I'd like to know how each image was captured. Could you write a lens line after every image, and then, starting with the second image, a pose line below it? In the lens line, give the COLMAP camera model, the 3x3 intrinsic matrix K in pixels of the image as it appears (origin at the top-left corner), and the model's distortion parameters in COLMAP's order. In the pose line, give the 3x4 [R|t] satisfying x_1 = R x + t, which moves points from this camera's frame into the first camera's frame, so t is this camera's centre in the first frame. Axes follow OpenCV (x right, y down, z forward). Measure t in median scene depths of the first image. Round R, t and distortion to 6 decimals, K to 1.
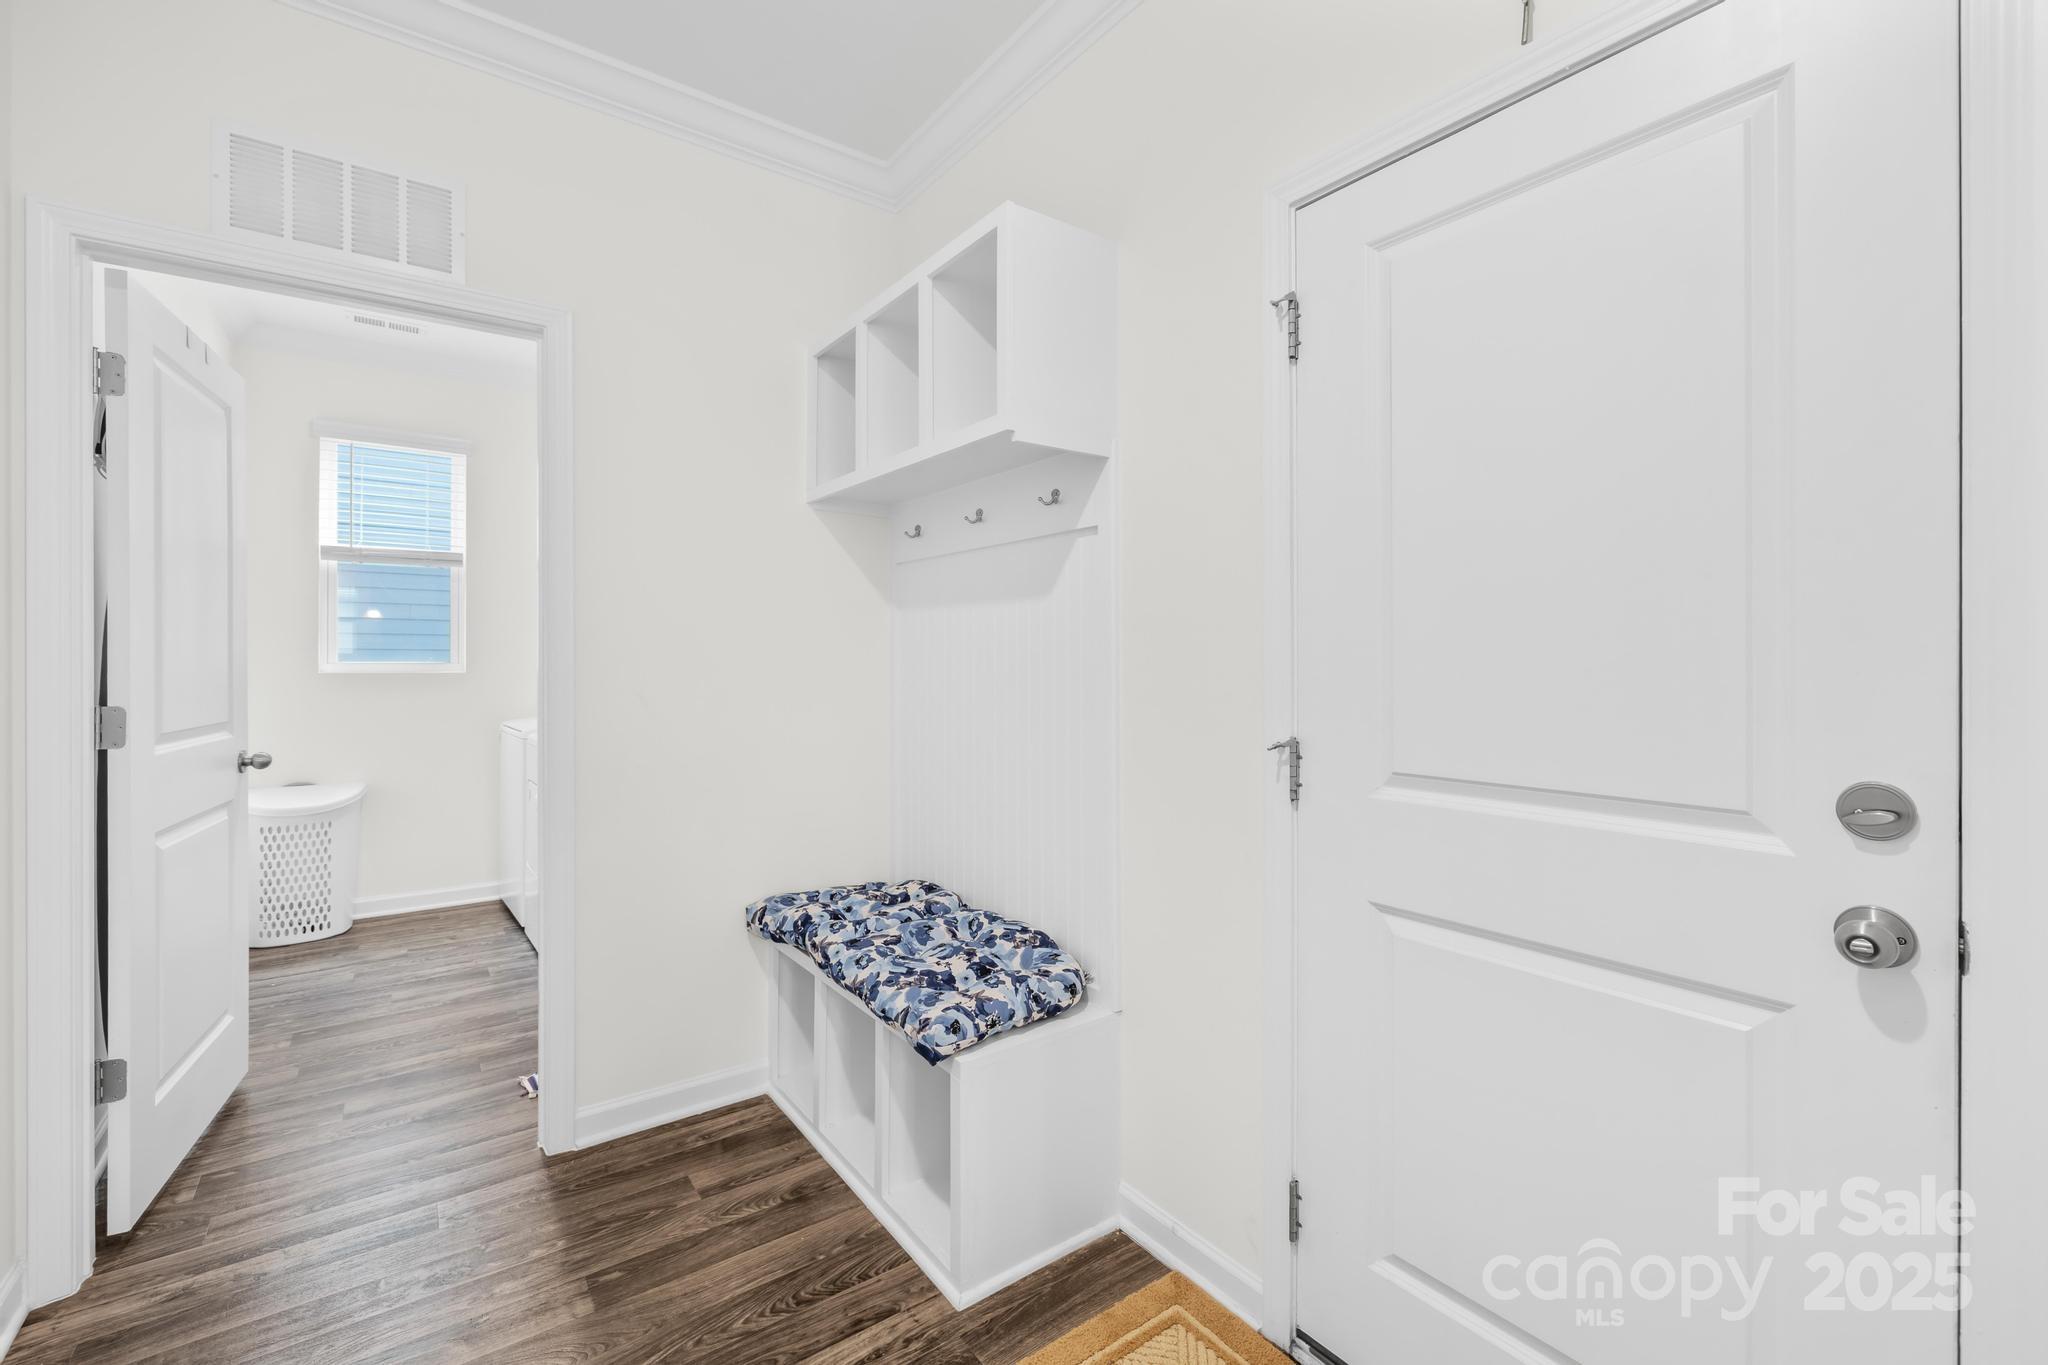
lens RADIAL K [[896.4, 0, 1039.3], [0, 896.4, 672.5], [0, 0, 1]] dist [-0.003887, -0.000725]
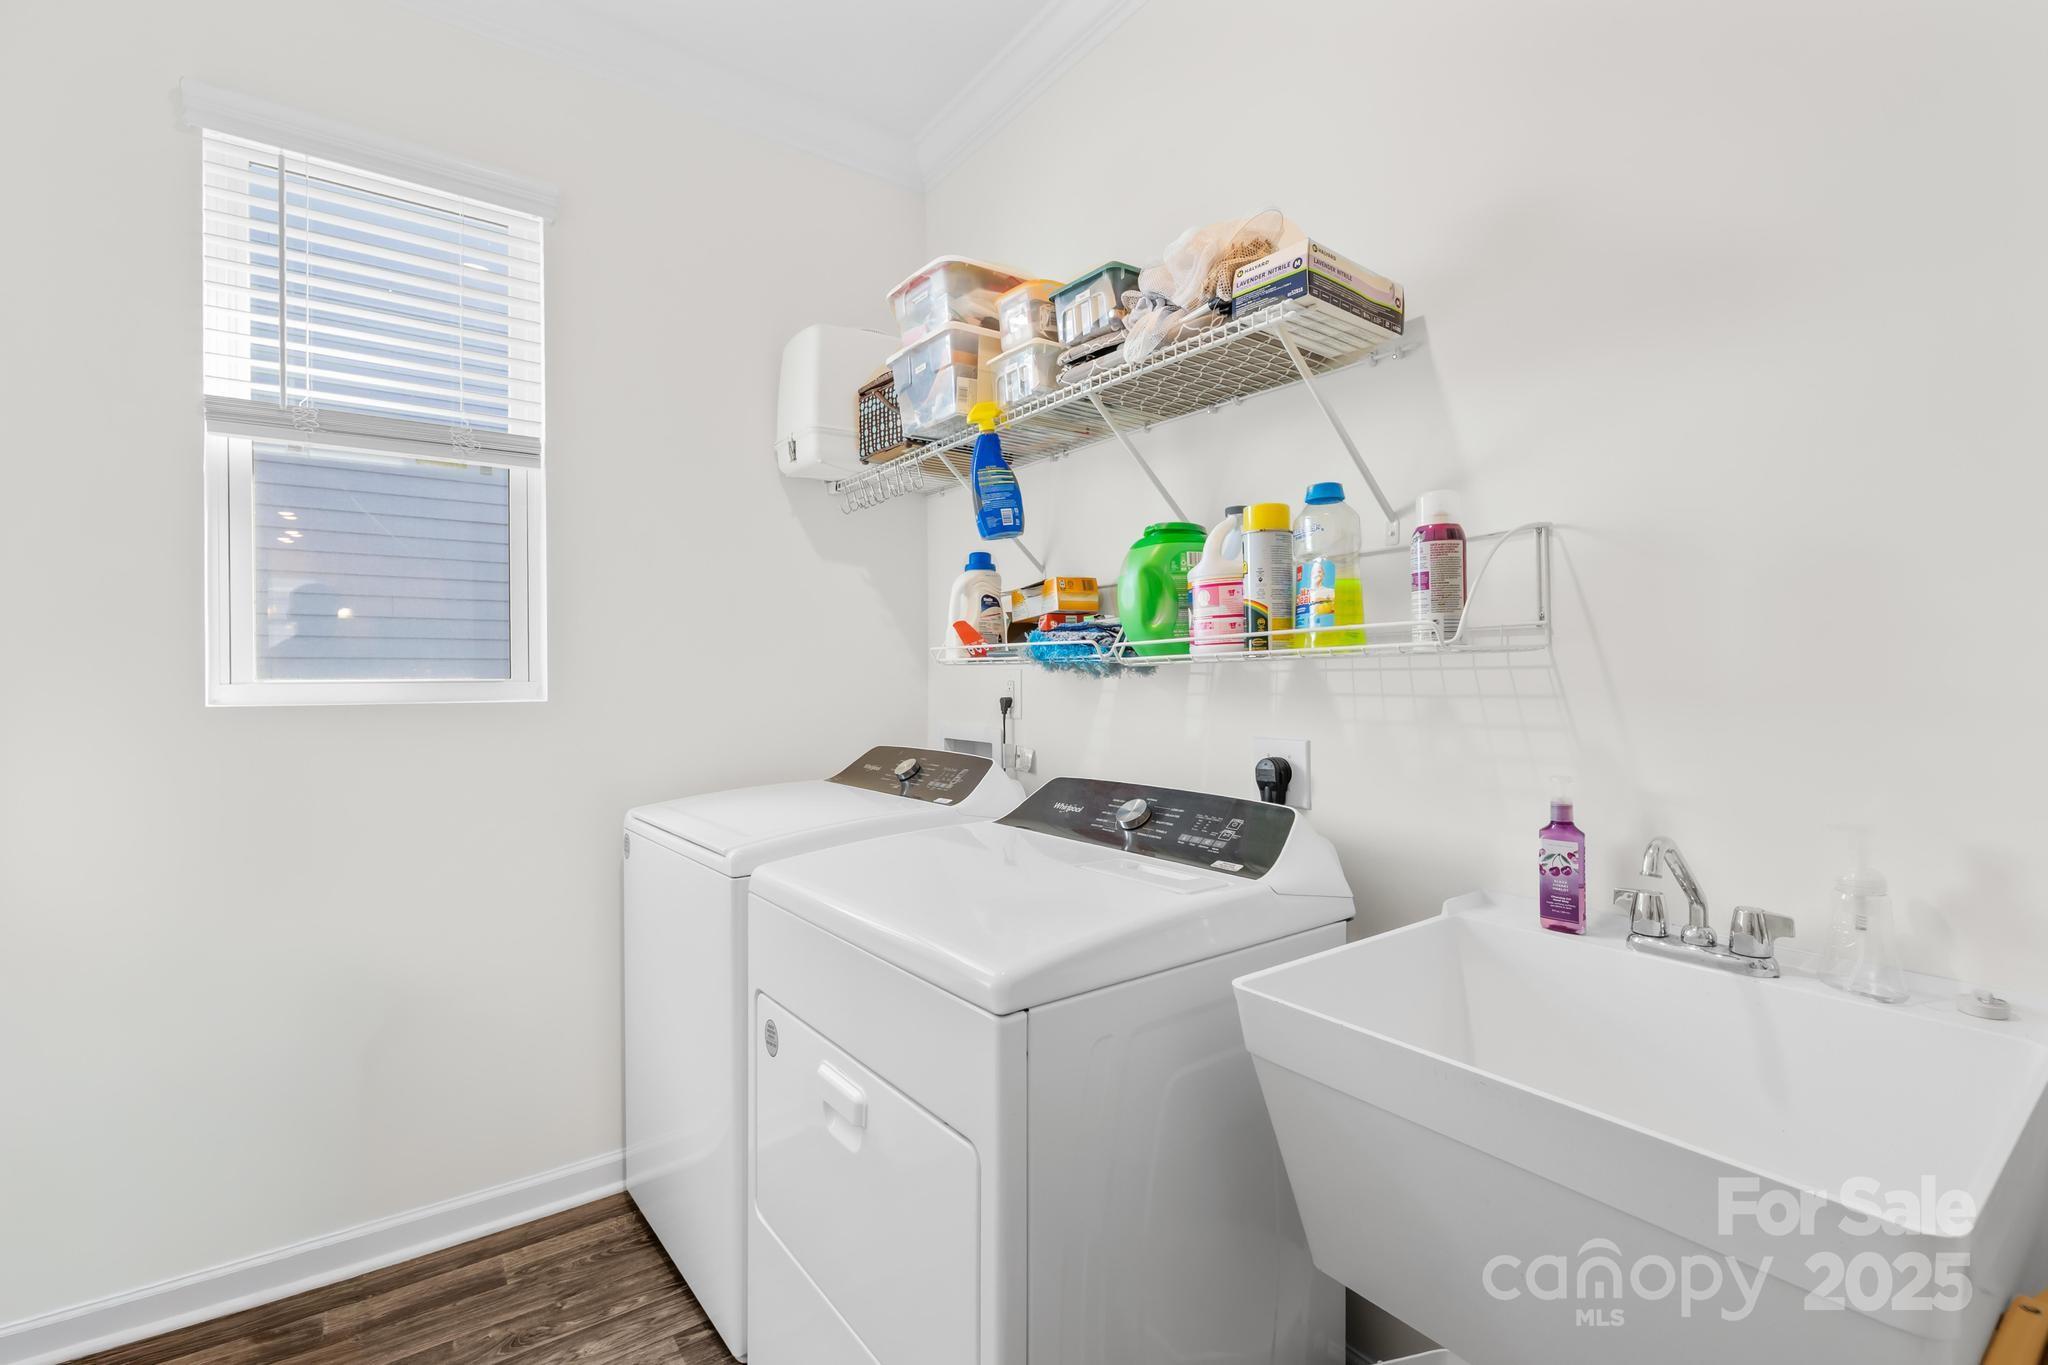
lens RADIAL K [[896.4, 0, 1023.1], [0, 896.4, 690.6], [0, 0, 1]] dist [-0.003887, -0.000725]
pose [[0.998078, -0.005670, -0.061707, -0.395754], [0.006461, 0.999899, 0.012632, -0.009943], [0.061629, -0.013006, 0.998014, 0.597258]]
